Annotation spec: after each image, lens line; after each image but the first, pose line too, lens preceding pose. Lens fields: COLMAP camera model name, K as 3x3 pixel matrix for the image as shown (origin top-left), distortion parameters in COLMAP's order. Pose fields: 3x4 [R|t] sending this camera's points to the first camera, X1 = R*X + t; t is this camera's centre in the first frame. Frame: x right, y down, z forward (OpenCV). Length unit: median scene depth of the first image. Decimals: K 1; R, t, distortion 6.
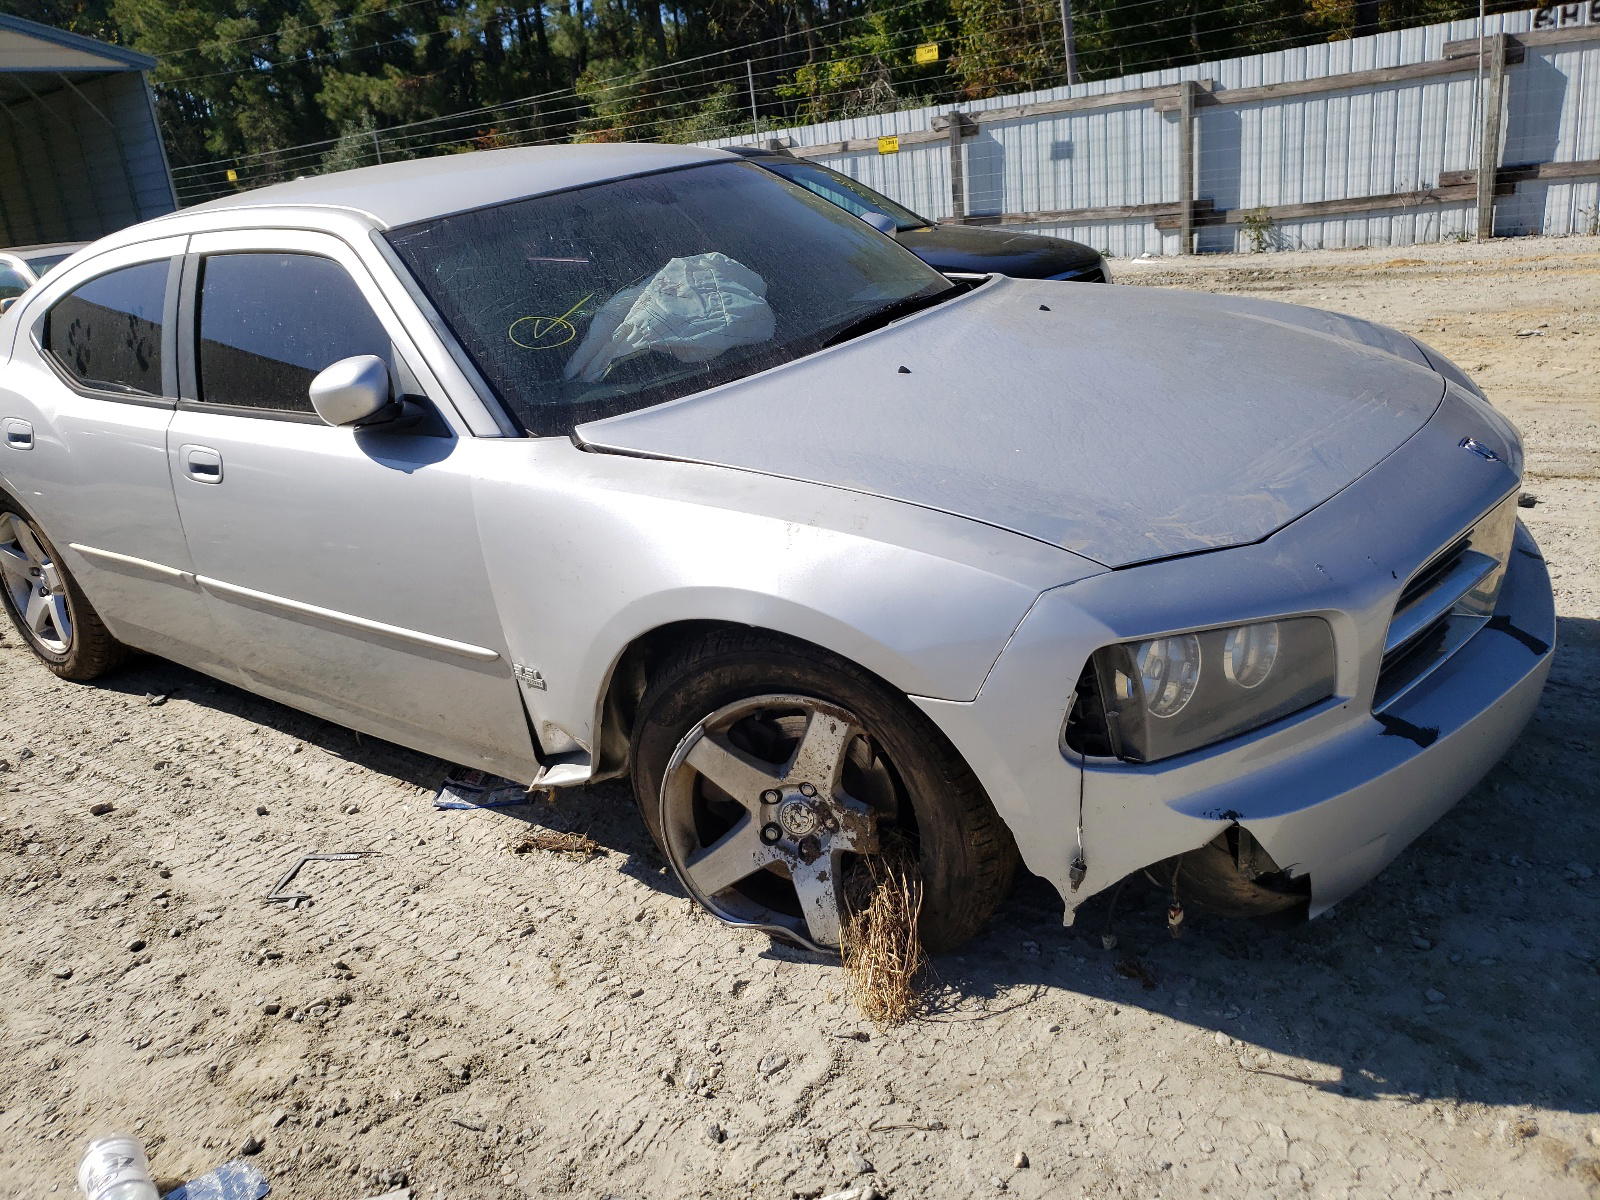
lens RADIAL K [[1332.5, 0, 763.7], [0, 1332.5, 602.9], [0, 0, 1]] dist [-0.012397, 0.062788]
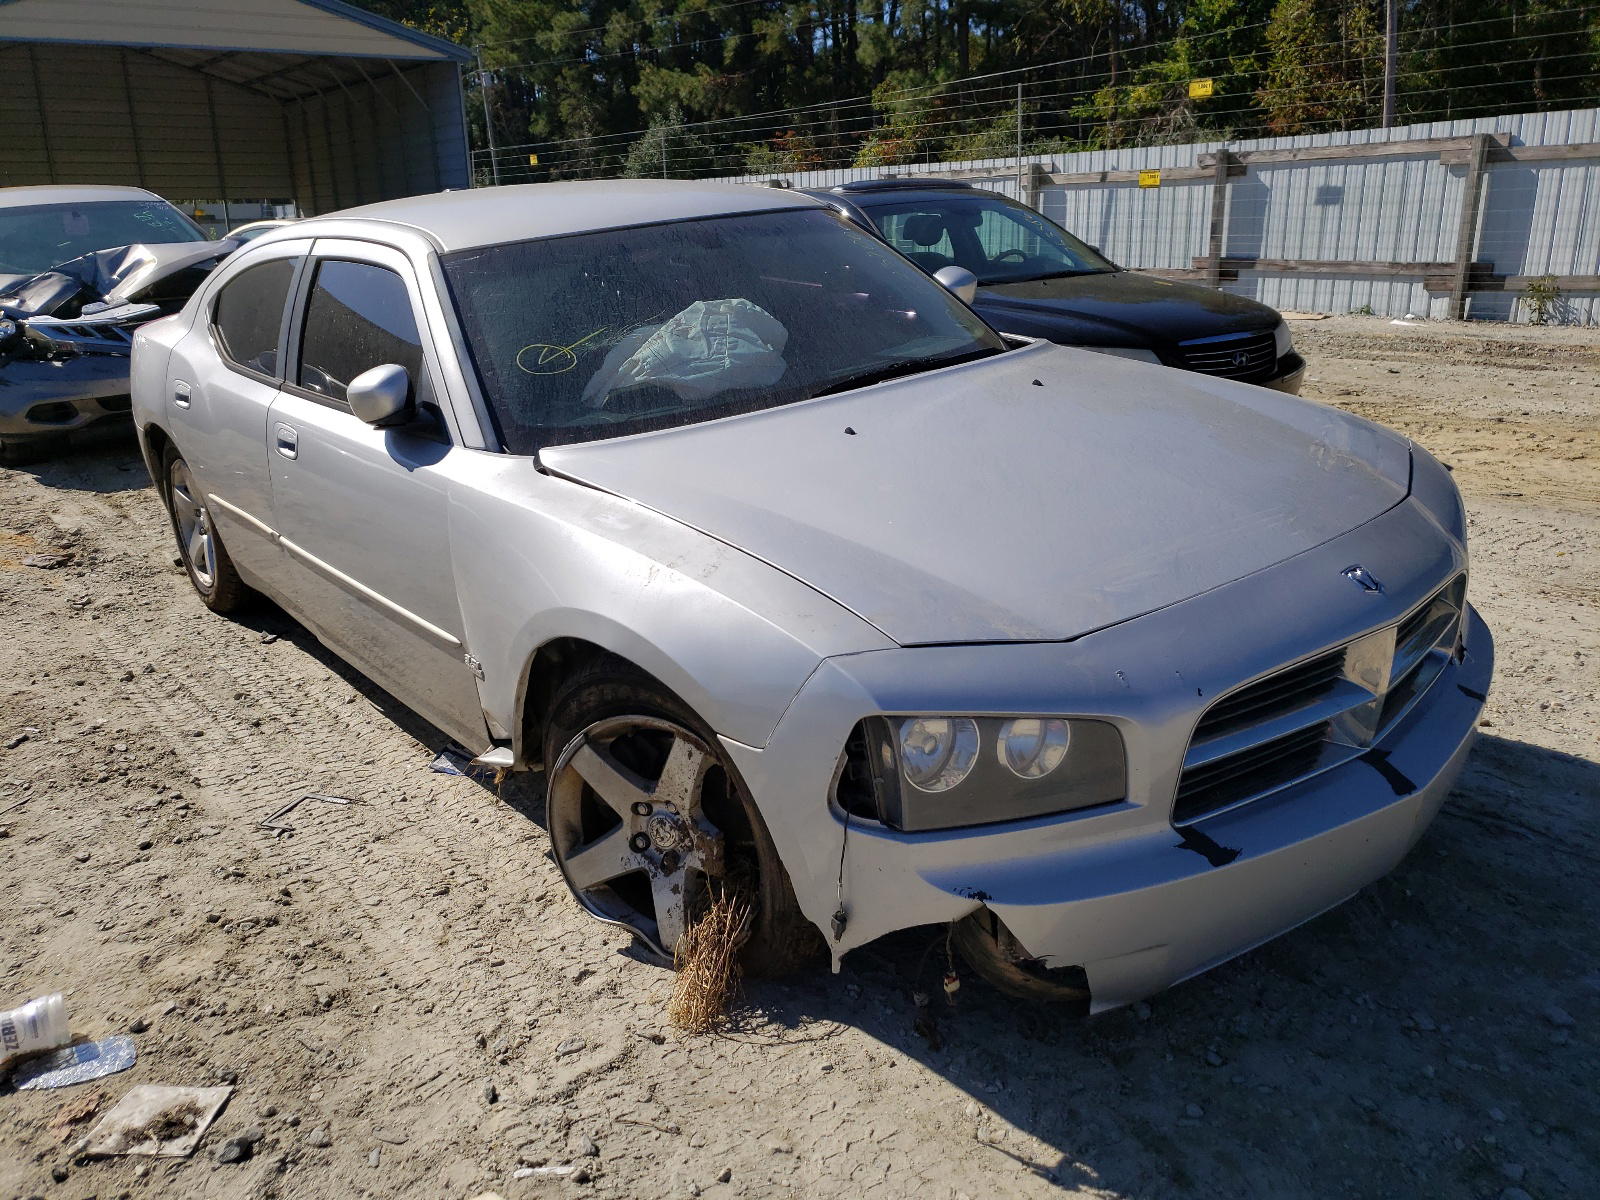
lens RADIAL K [[1332.5, 0, 763.7], [0, 1332.5, 602.9], [0, 0, 1]] dist [-0.012397, 0.062788]
pose [[0.971182, 0.136016, -0.195717, 0.259962], [-0.136415, 0.990585, 0.011504, -0.041897], [0.195439, 0.015526, 0.980593, -0.045438]]
